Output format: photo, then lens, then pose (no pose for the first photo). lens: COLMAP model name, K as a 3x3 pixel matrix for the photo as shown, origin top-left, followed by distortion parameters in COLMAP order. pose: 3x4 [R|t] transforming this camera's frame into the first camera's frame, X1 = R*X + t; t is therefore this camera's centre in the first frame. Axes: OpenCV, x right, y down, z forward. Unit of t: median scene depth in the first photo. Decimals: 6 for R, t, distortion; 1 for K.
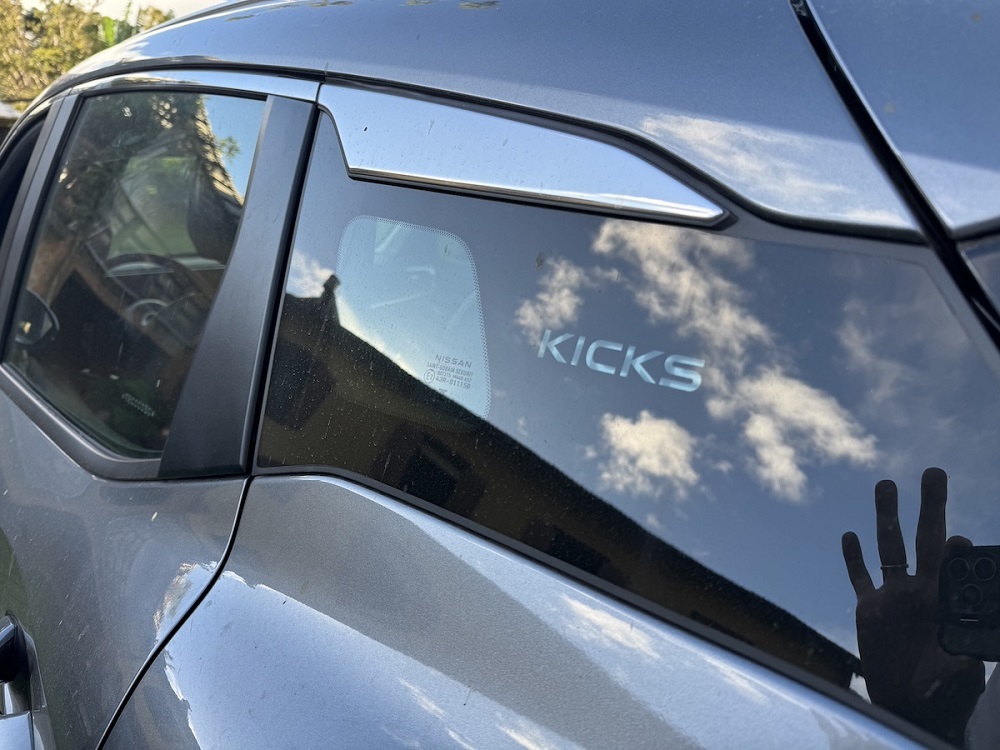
lens RADIAL K [[724.3, 0, 500.0], [0, 724.3, 375.0], [0, 0, 1]] dist [0.022130, -0.003497]
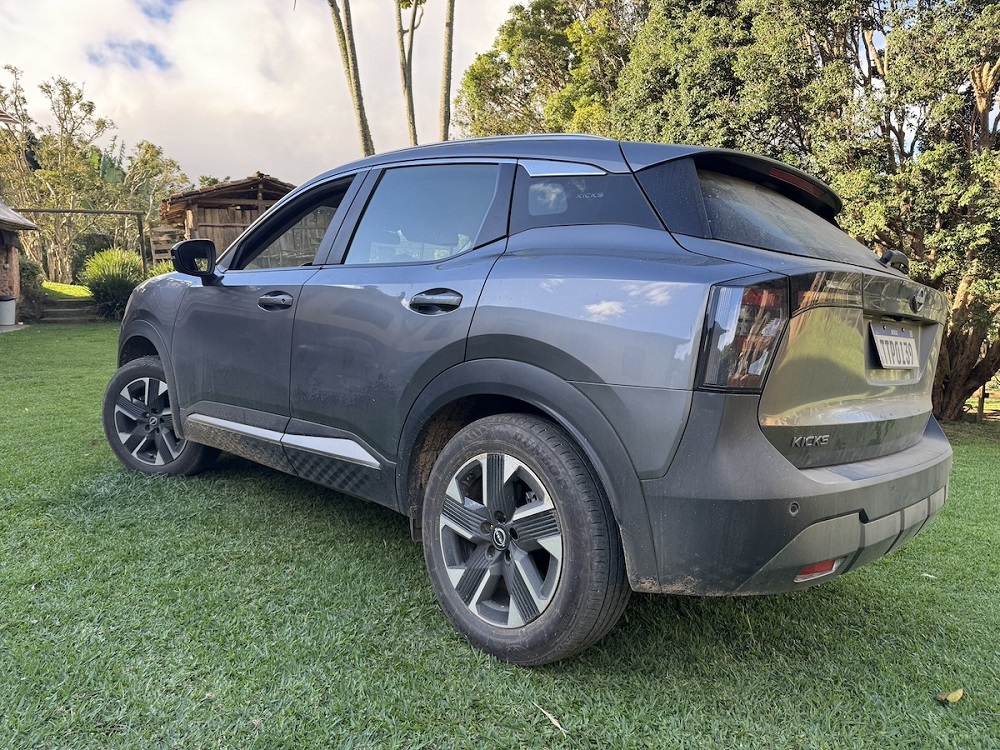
lens RADIAL K [[724.3, 0, 500.0], [0, 724.3, 375.0], [0, 0, 1]] dist [0.022130, -0.003497]
pose [[0.997748, -0.046544, 0.048295, -0.615629], [0.051963, 0.991676, -0.117810, 1.347851], [-0.042409, 0.120054, 0.991861, -3.062184]]
